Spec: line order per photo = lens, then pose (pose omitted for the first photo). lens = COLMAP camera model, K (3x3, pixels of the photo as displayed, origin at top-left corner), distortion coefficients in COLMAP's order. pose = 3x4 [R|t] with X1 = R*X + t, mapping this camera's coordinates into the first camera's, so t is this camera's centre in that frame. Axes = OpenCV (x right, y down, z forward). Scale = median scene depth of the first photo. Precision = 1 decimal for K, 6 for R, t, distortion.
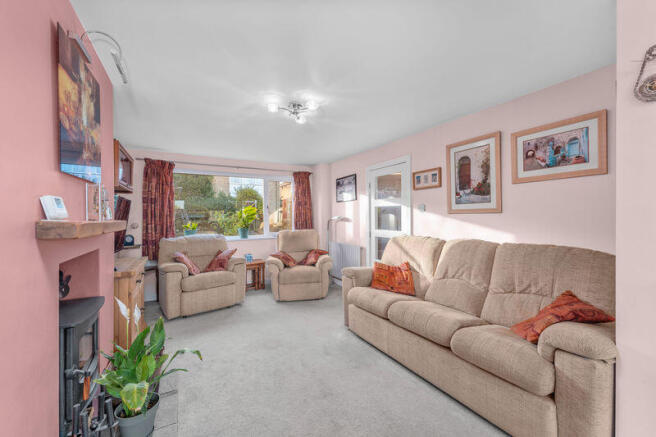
lens RADIAL K [[266.9, 0, 328.6], [0, 266.9, 214.5], [0, 0, 1]] dist [0.000673, 0.000038]
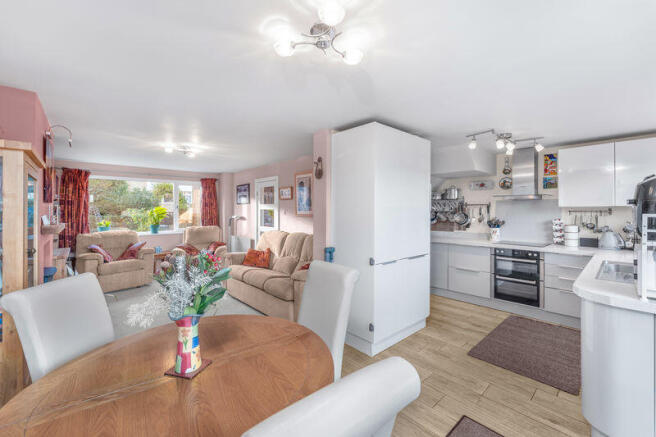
lens RADIAL K [[276.1, 0, 325.1], [0, 276.1, 207.6], [0, 0, 1]] dist [-0.002837, -0.000350]
pose [[0.976622, 0.011056, 0.214681, 0.199649], [-0.010308, 0.999936, -0.004607, -0.036007], [-0.214718, 0.002287, 0.976673, -0.457112]]
